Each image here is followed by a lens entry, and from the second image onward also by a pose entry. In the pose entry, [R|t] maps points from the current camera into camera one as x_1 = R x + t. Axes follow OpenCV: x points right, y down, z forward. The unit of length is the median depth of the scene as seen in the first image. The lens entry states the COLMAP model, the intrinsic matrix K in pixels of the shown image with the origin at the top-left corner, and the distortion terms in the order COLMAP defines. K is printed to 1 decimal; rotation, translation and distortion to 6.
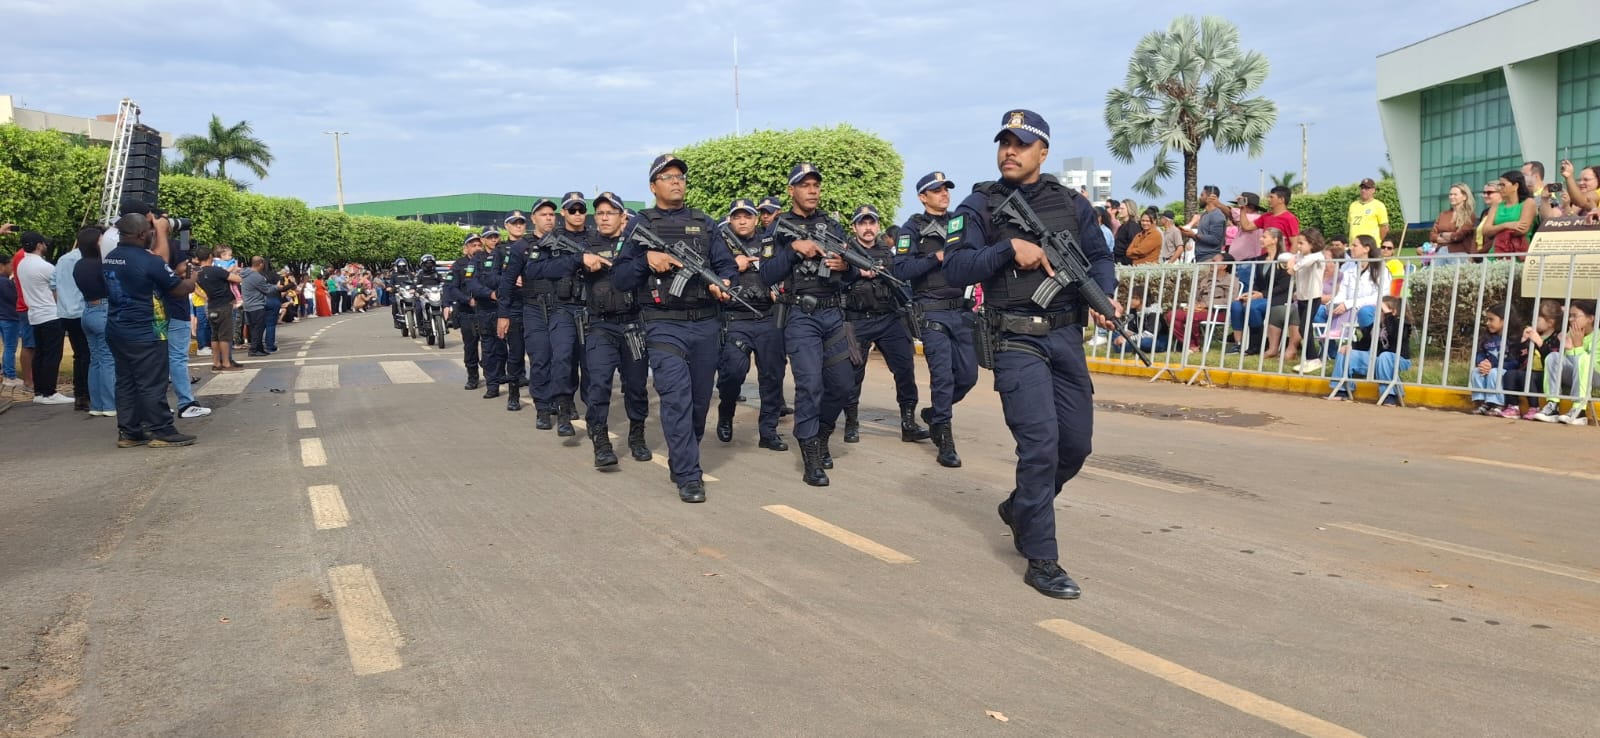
lens RADIAL K [[1184.3, 0, 808.0], [0, 1184.3, 392.3], [0, 0, 1]] dist [0.123194, -0.239329]
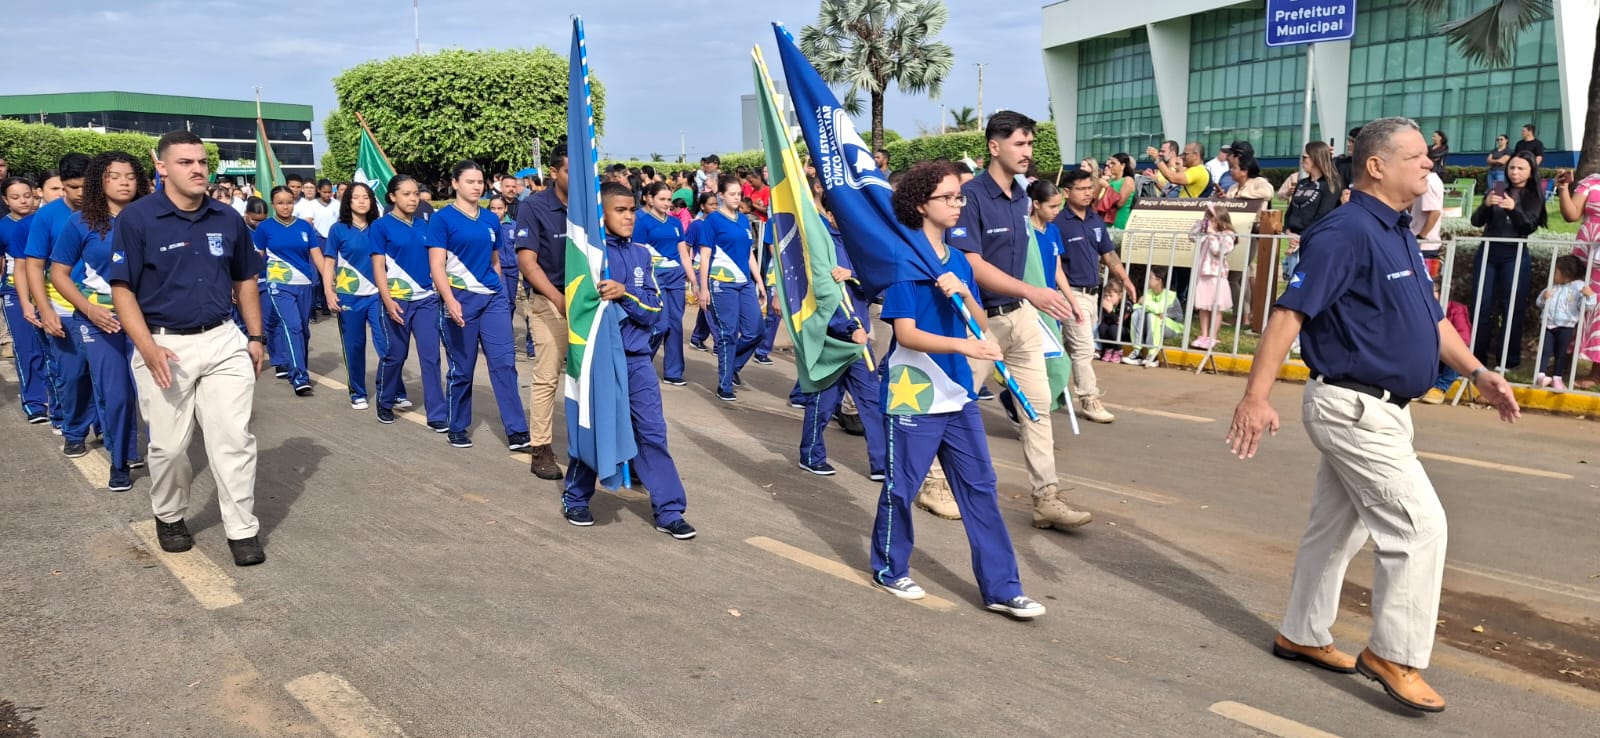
lens RADIAL K [[1199.5, 0, 825.3], [0, 1199.5, 388.0], [0, 0, 1]] dist [0.125235, -0.289853]
pose [[0.965606, -0.016947, 0.259457, -0.026900], [0.000694, 0.998038, 0.062606, -0.024624], [-0.260009, -0.060273, 0.963723, -0.124316]]
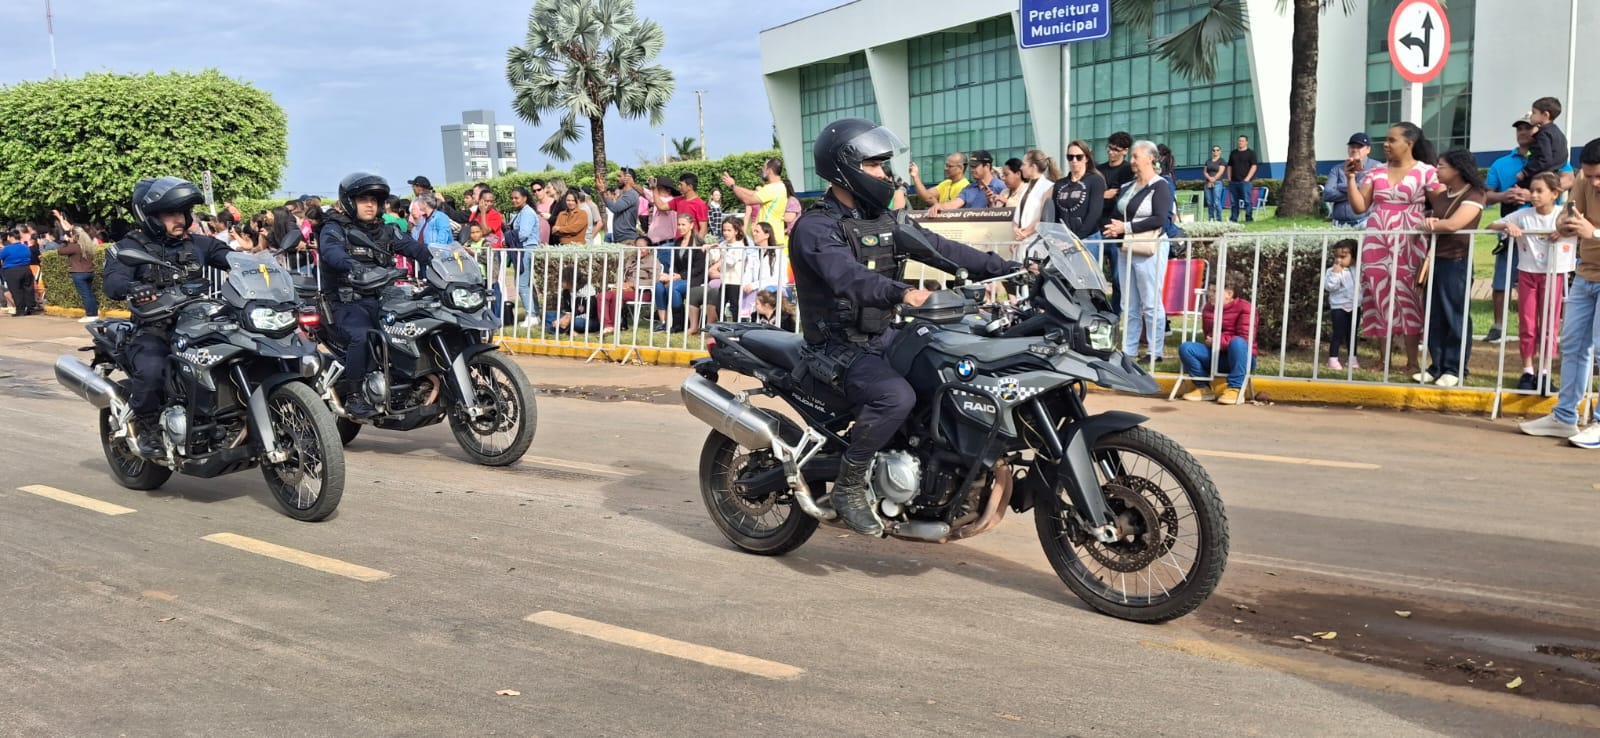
lens RADIAL K [[1238.9, 0, 841.2], [0, 1238.9, 401.2], [0, 0, 1]] dist [0.055878, -0.124342]
pose [[0.878919, -0.069425, 0.471892, -0.029606], [0.052456, 0.997418, 0.049038, -0.017306], [-0.474079, -0.018347, 0.880291, -0.052024]]
